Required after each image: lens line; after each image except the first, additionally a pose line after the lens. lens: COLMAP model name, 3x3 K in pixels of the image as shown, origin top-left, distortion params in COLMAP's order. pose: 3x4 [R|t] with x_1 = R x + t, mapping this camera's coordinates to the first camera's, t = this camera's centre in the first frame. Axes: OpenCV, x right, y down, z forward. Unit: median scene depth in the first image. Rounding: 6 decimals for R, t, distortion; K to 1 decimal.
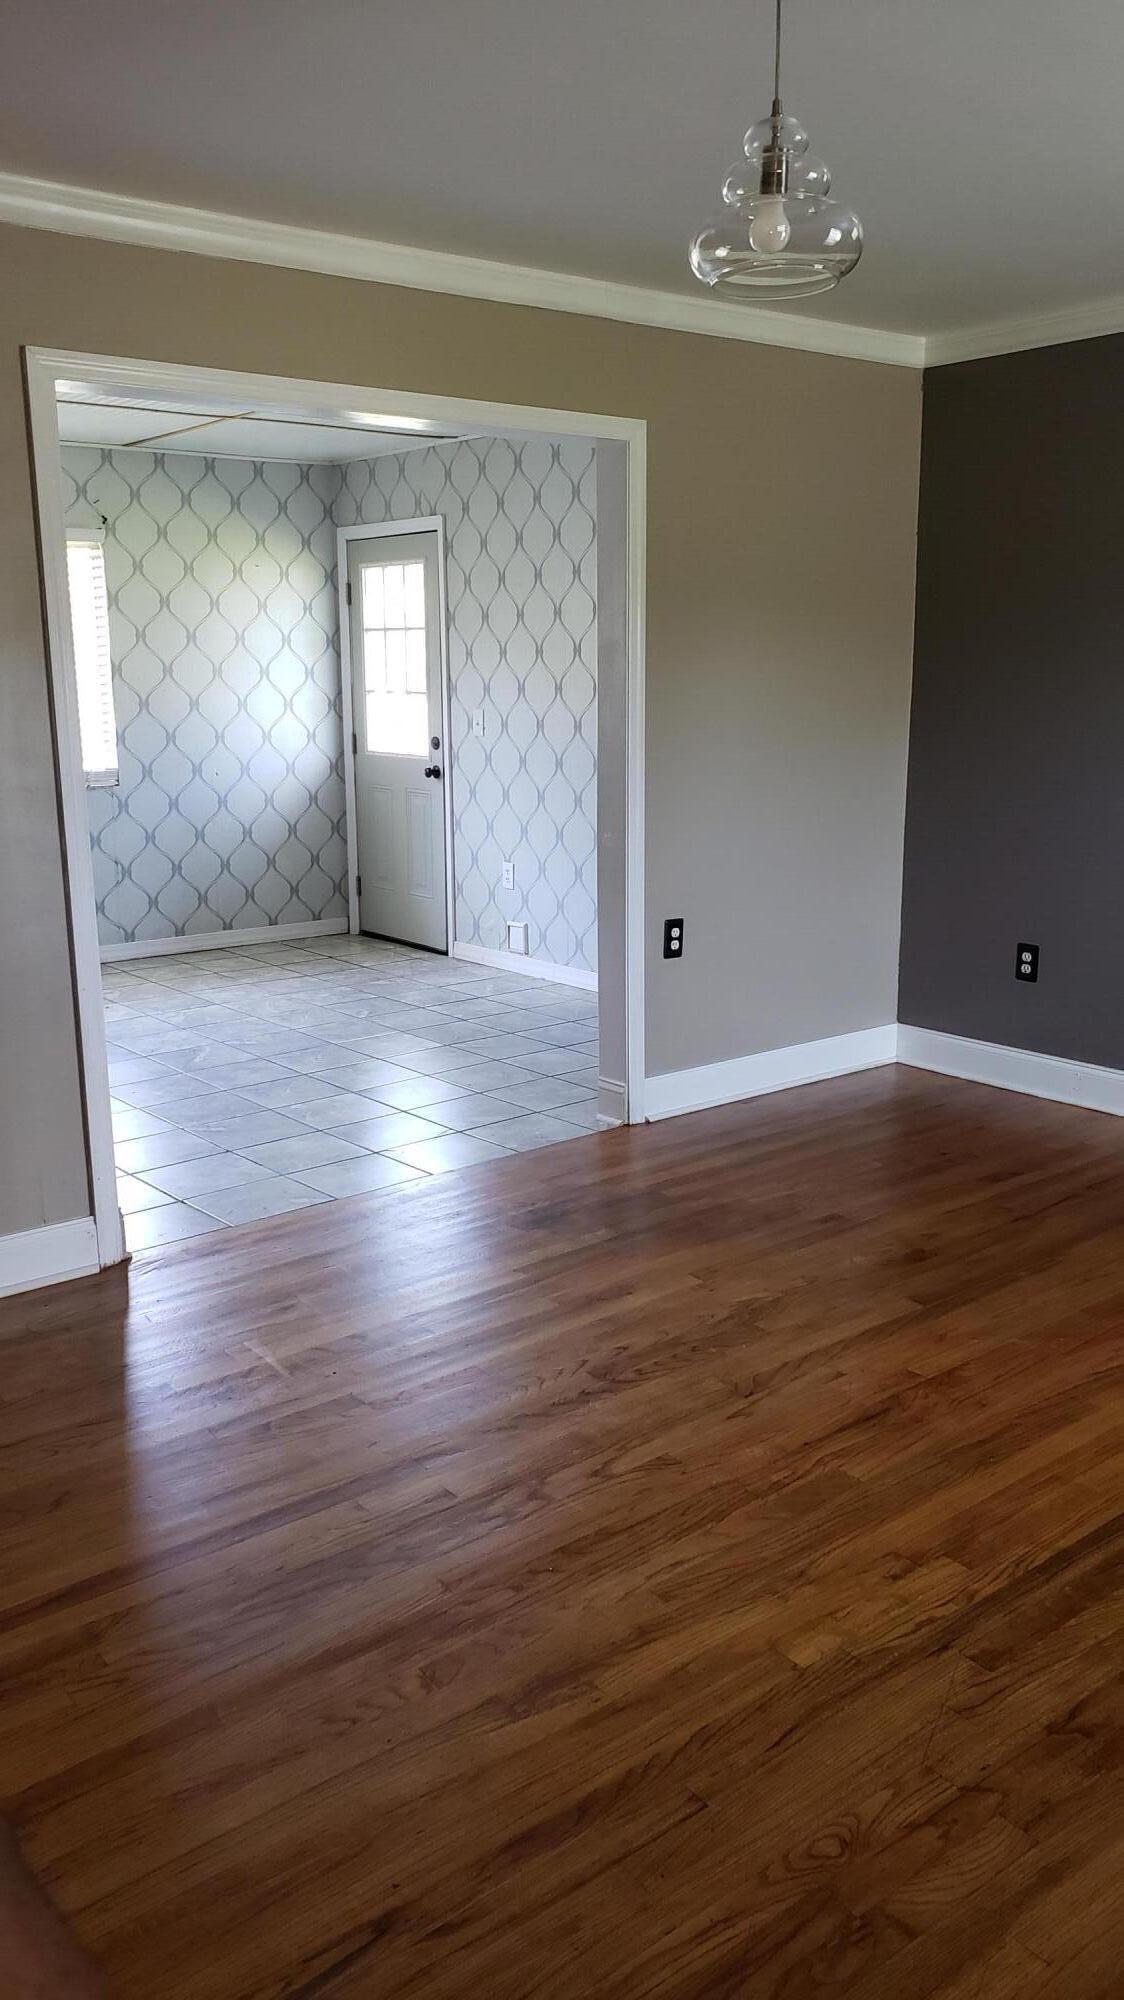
lens RADIAL K [[1557.0, 0, 547.6], [0, 1557.0, 1010.6], [0, 0, 1]] dist [0.037496, 0.026322]
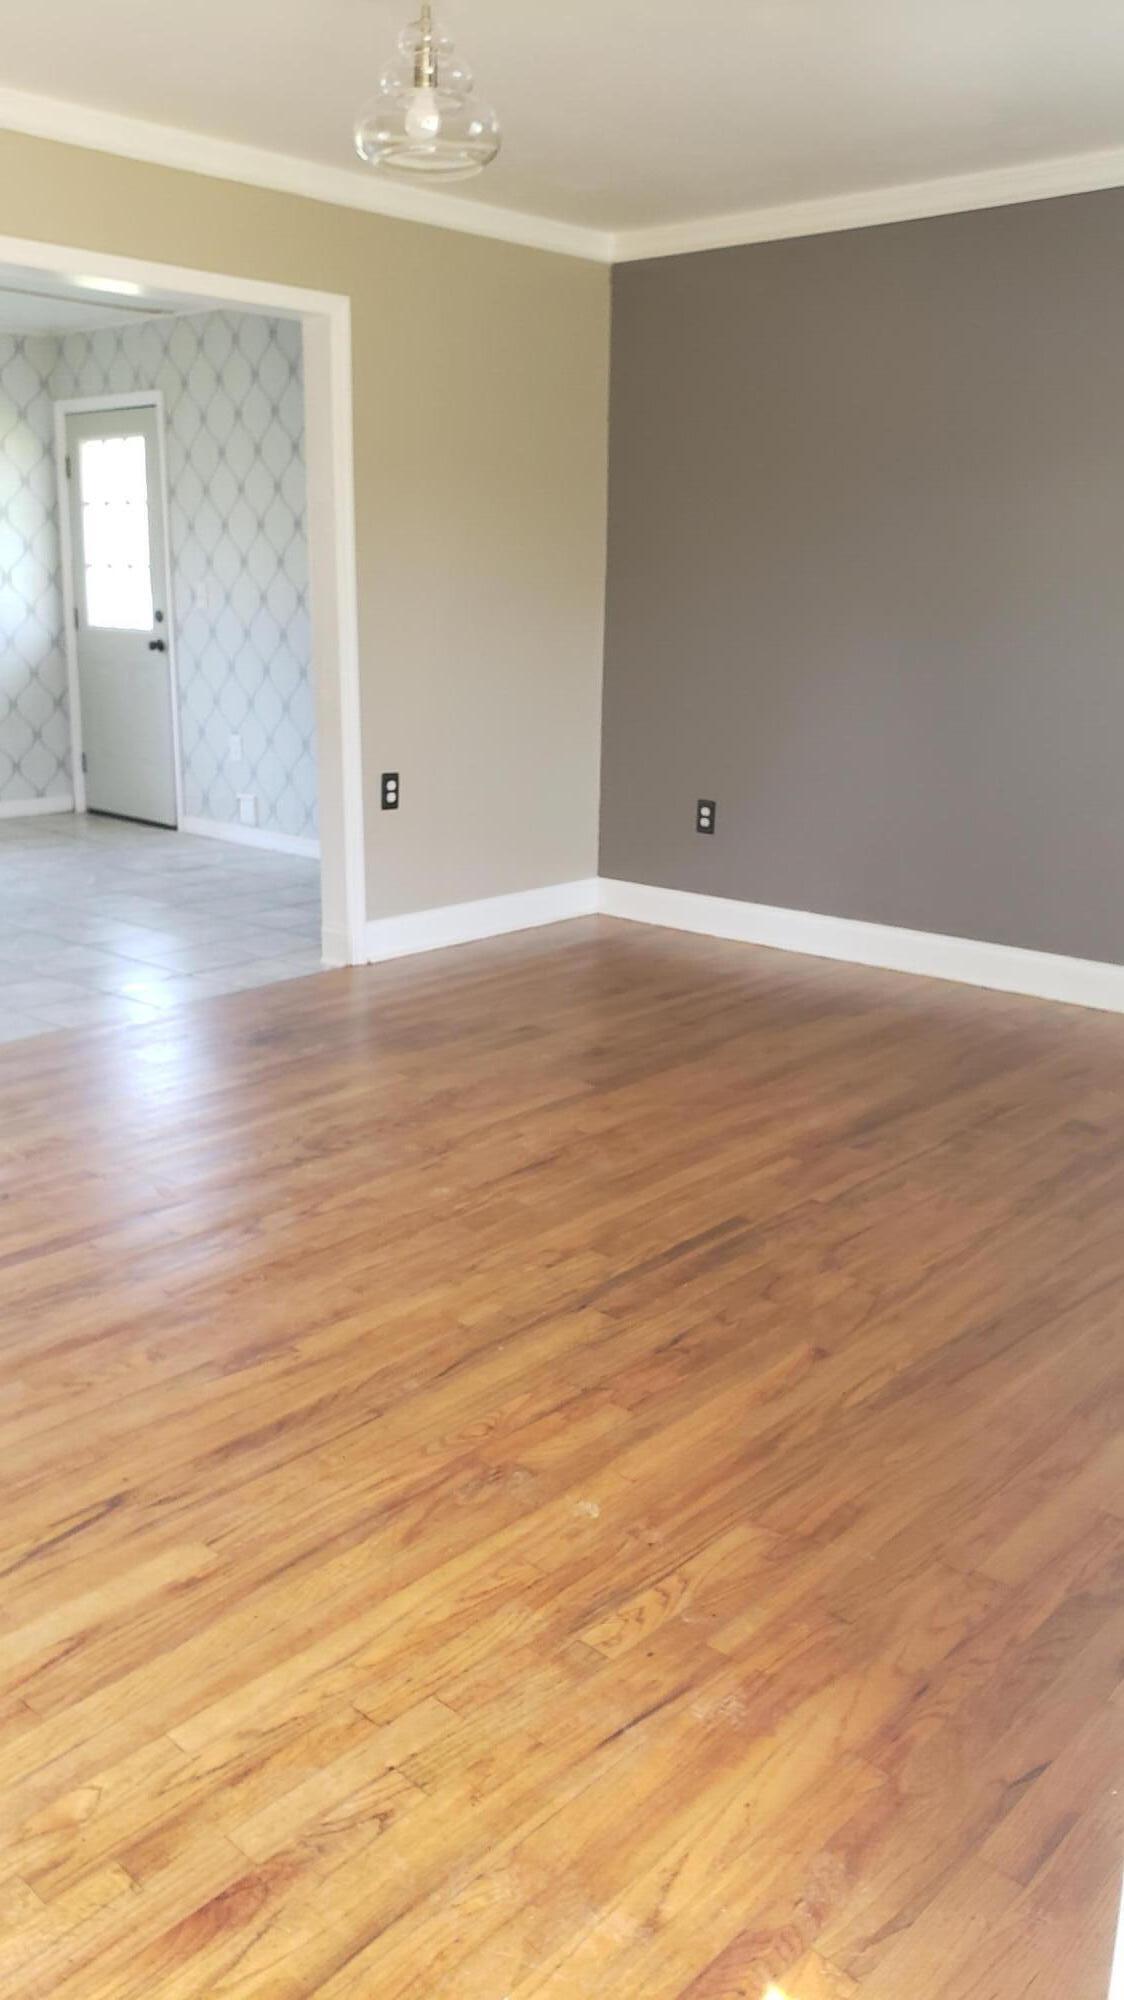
lens RADIAL K [[1557.0, 0, 561.6], [0, 1557.0, 988.8], [0, 0, 1]] dist [0.037496, 0.026322]
pose [[0.985322, -0.017480, 0.169809, 0.020650], [0.009900, 0.998921, 0.045382, 0.065204], [-0.170419, -0.043035, 0.984431, -0.133824]]
